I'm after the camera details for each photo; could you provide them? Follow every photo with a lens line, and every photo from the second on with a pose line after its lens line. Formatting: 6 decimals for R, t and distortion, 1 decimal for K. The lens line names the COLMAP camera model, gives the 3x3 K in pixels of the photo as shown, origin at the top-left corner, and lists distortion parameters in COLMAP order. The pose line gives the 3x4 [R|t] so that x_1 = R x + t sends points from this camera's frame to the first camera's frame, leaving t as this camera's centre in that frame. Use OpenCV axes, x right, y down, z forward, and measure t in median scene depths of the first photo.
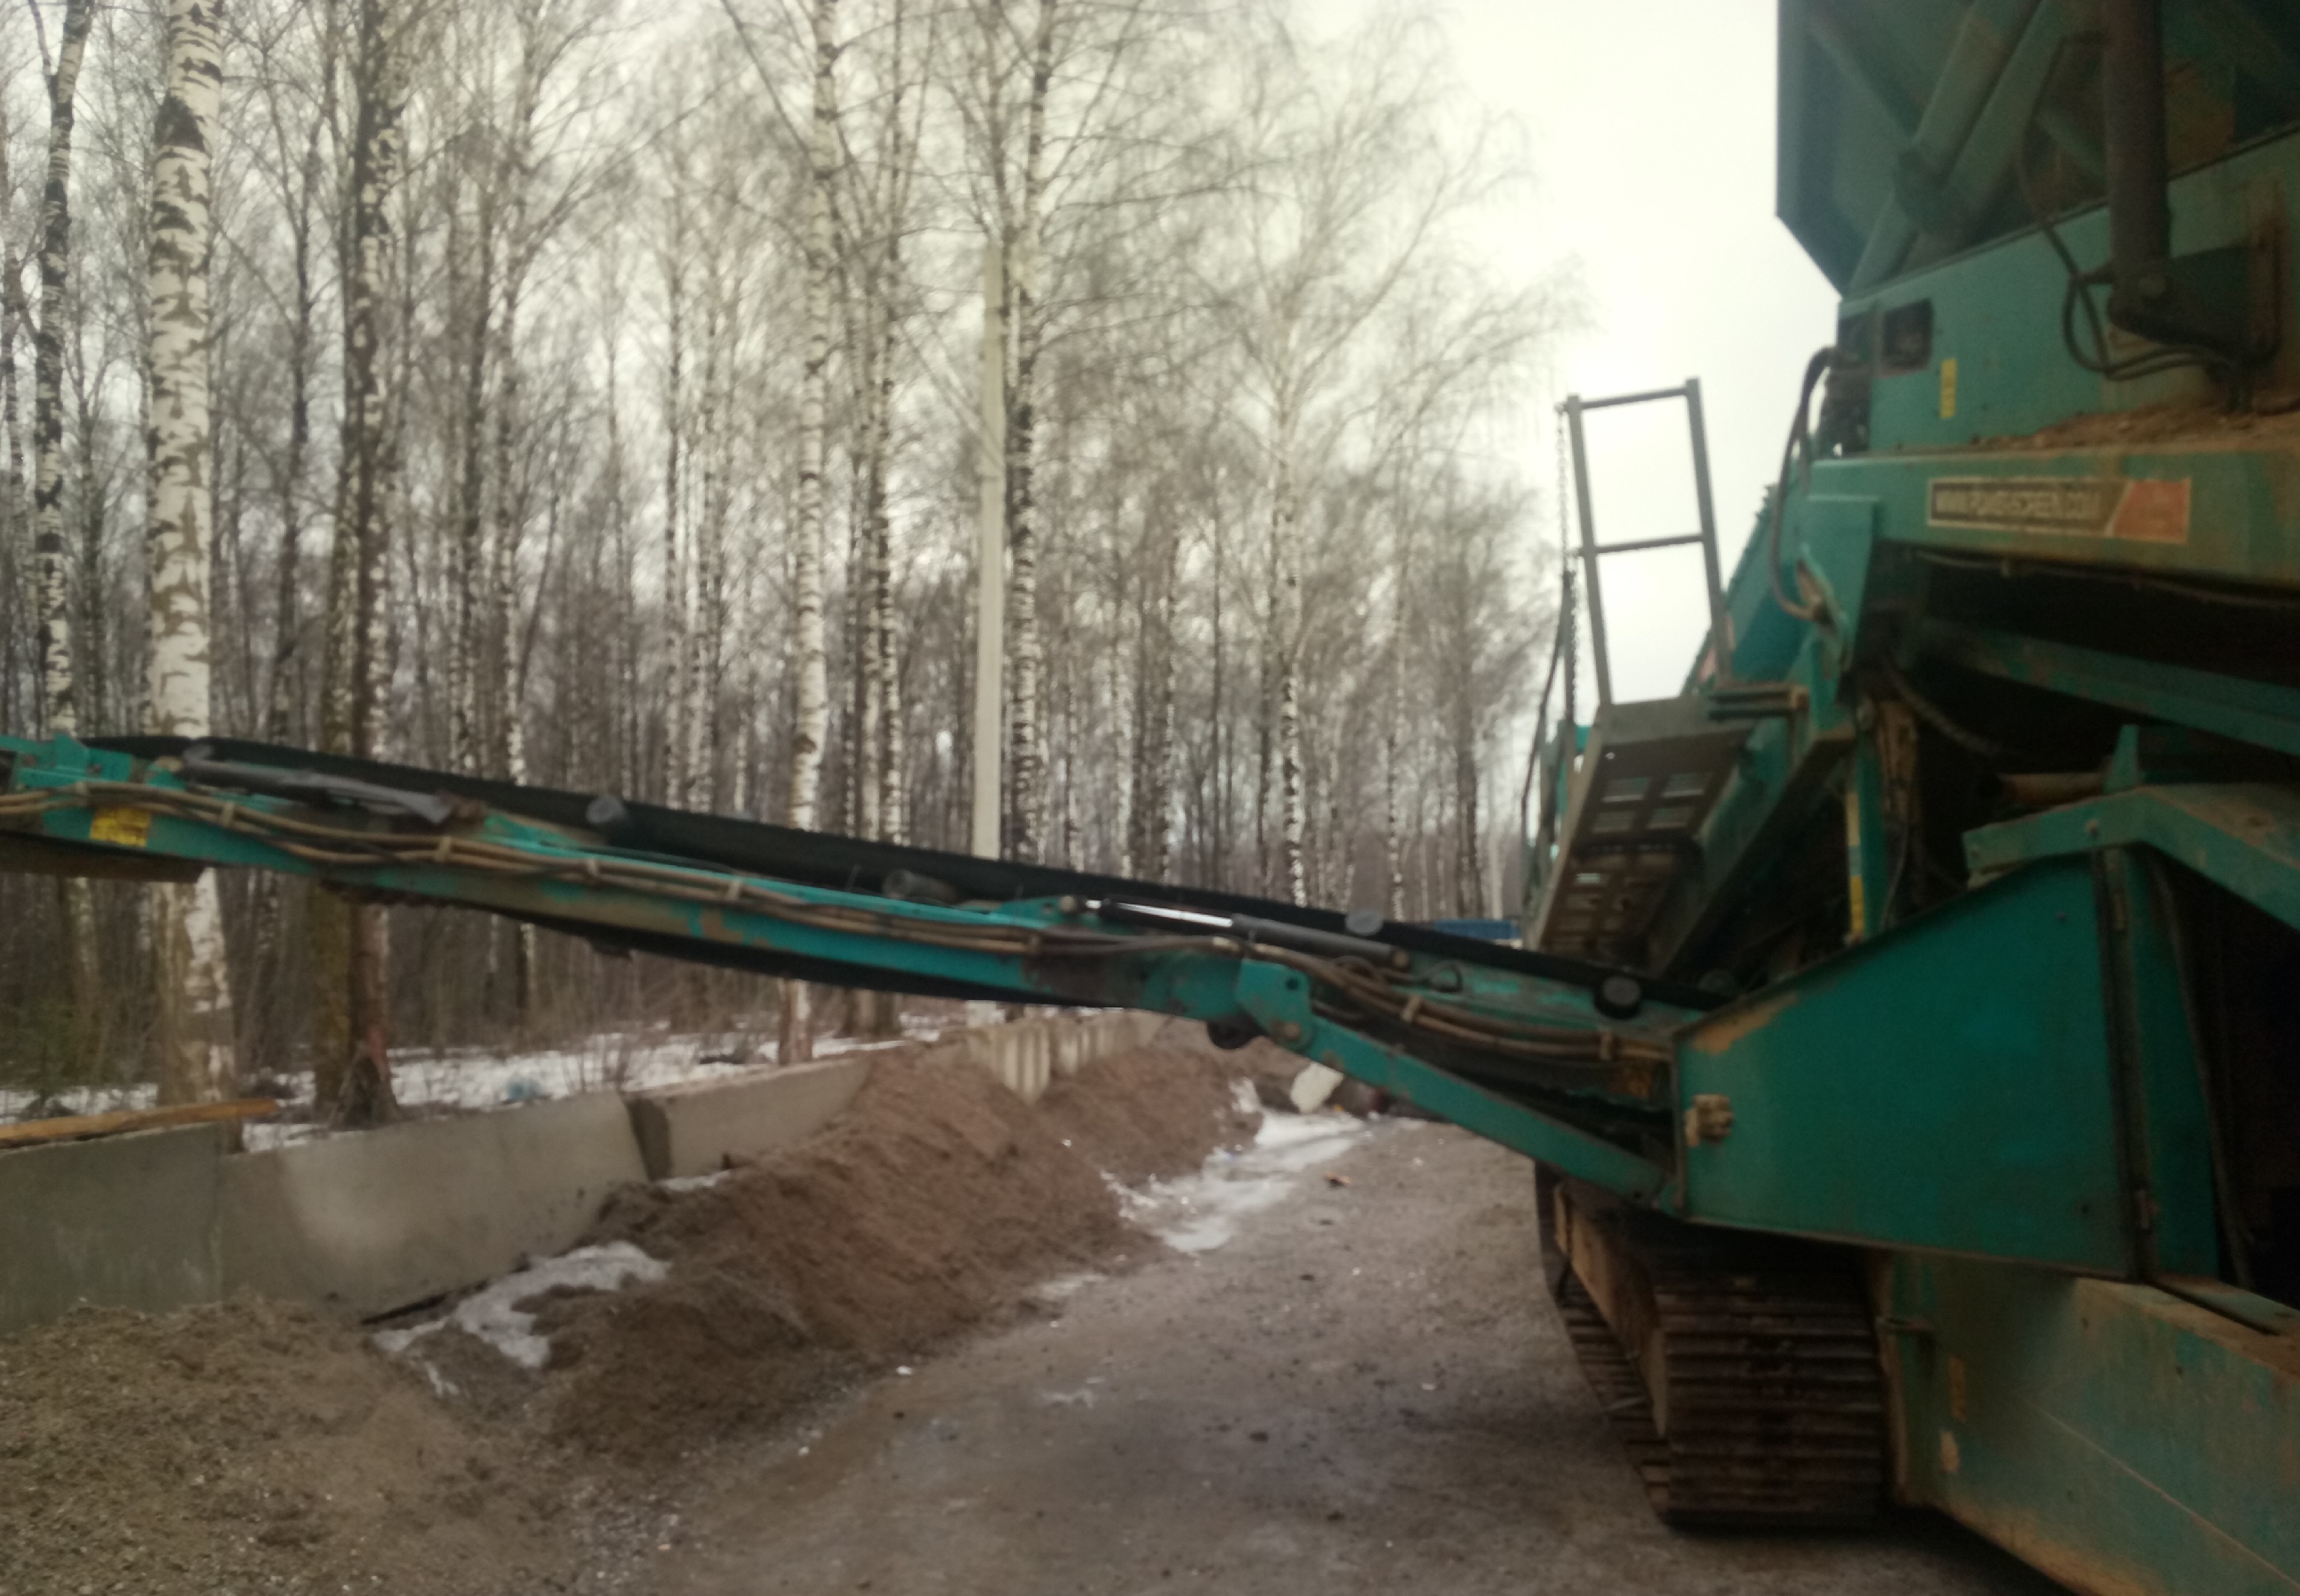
lens RADIAL K [[1600.4, 0, 1192.6], [0, 1600.4, 823.6], [0, 0, 1]] dist [0.092596, -0.134162]
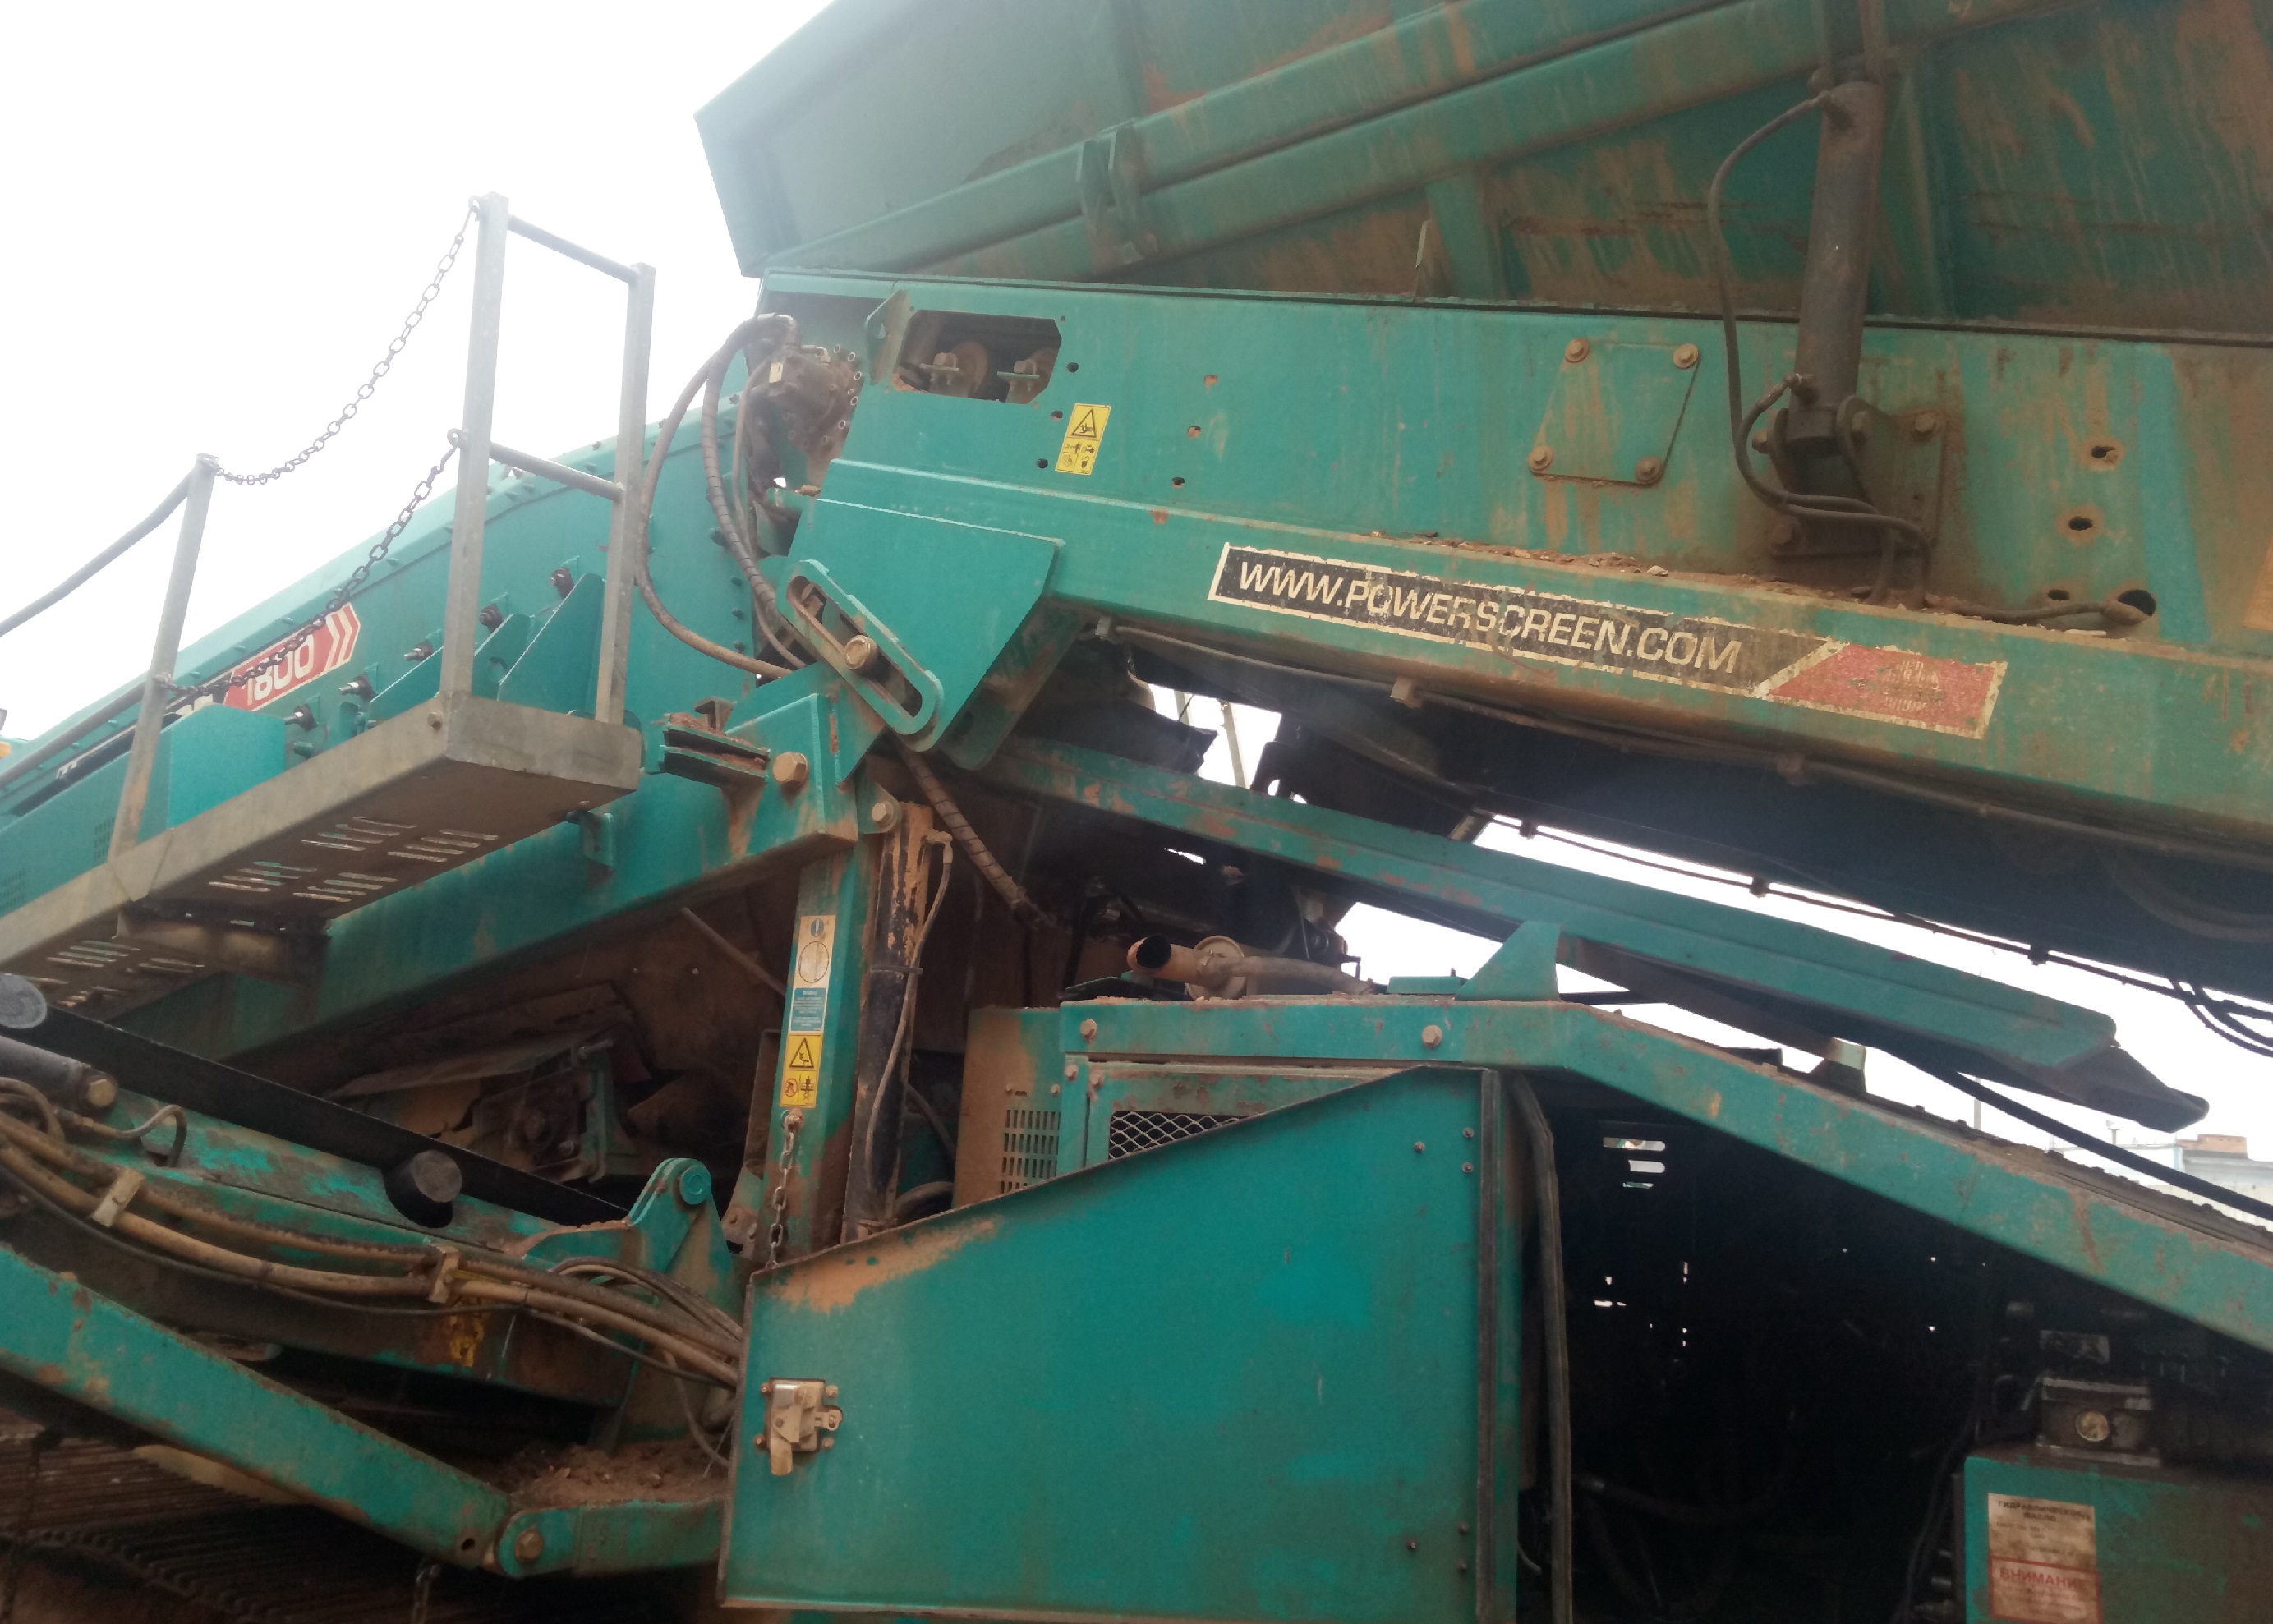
lens RADIAL K [[1769.3, 0, 1136.5], [0, 1769.3, 812.0], [0, 0, 1]] dist [0.049300, -0.003053]
pose [[0.497325, 0.226809, 0.837392, -0.171379], [-0.161002, 0.972584, -0.167808, 0.041491], [-0.852494, -0.051367, 0.520207, 0.436338]]
